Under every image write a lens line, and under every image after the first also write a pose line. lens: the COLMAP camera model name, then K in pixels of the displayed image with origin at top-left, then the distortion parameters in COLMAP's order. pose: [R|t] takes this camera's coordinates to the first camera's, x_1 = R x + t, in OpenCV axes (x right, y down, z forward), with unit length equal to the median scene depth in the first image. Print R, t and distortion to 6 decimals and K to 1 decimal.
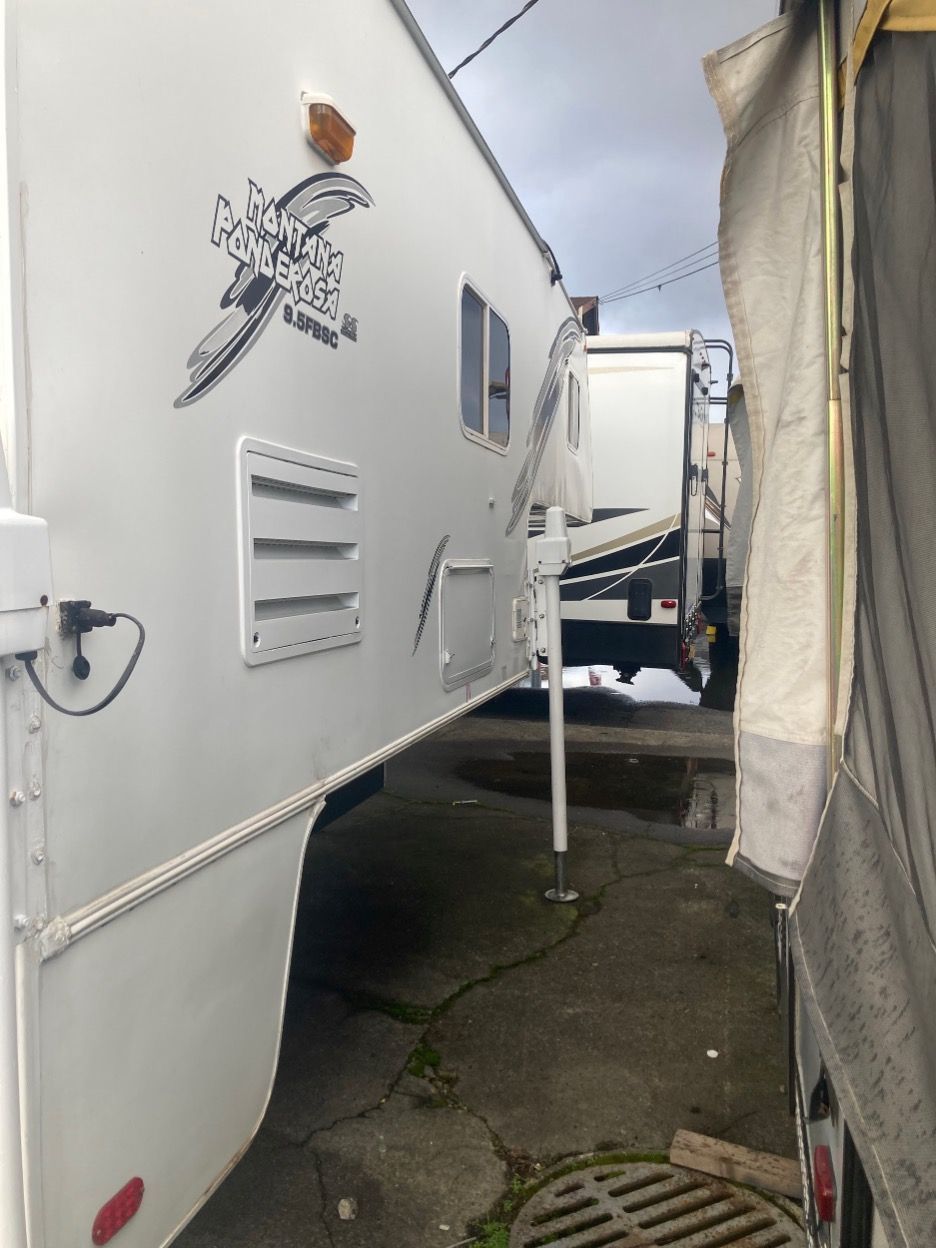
lens RADIAL K [[978.6, 0, 474.7], [0, 978.6, 668.7], [0, 0, 1]] dist [0.047077, -0.001818]
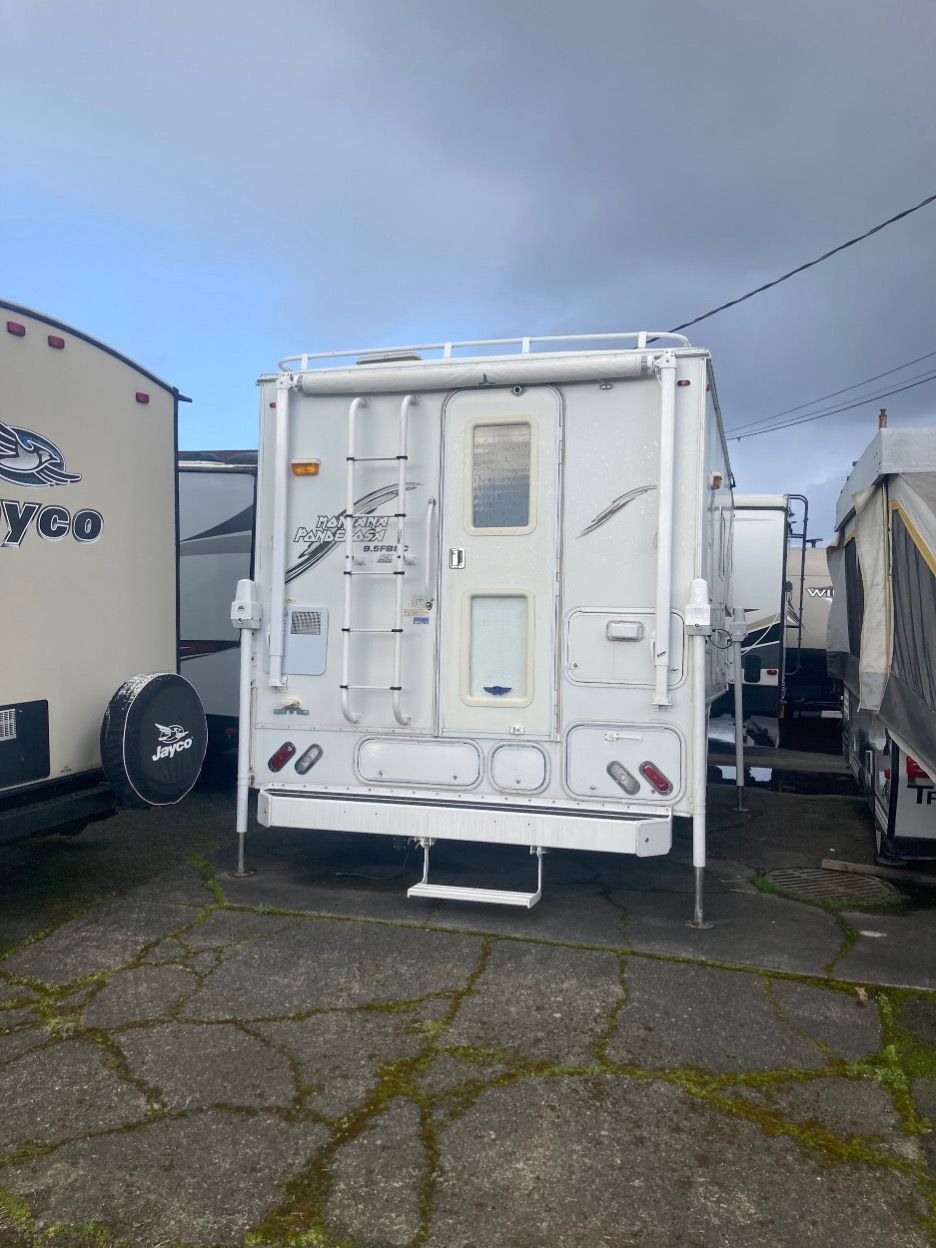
lens RADIAL K [[978.6, 0, 474.7], [0, 978.6, 668.7], [0, 0, 1]] dist [0.047077, -0.001818]
pose [[0.998794, 0.026927, -0.041055, -0.452686], [-0.030830, 0.994747, -0.097608, 0.208146], [0.038211, 0.098756, 0.994378, -1.199333]]
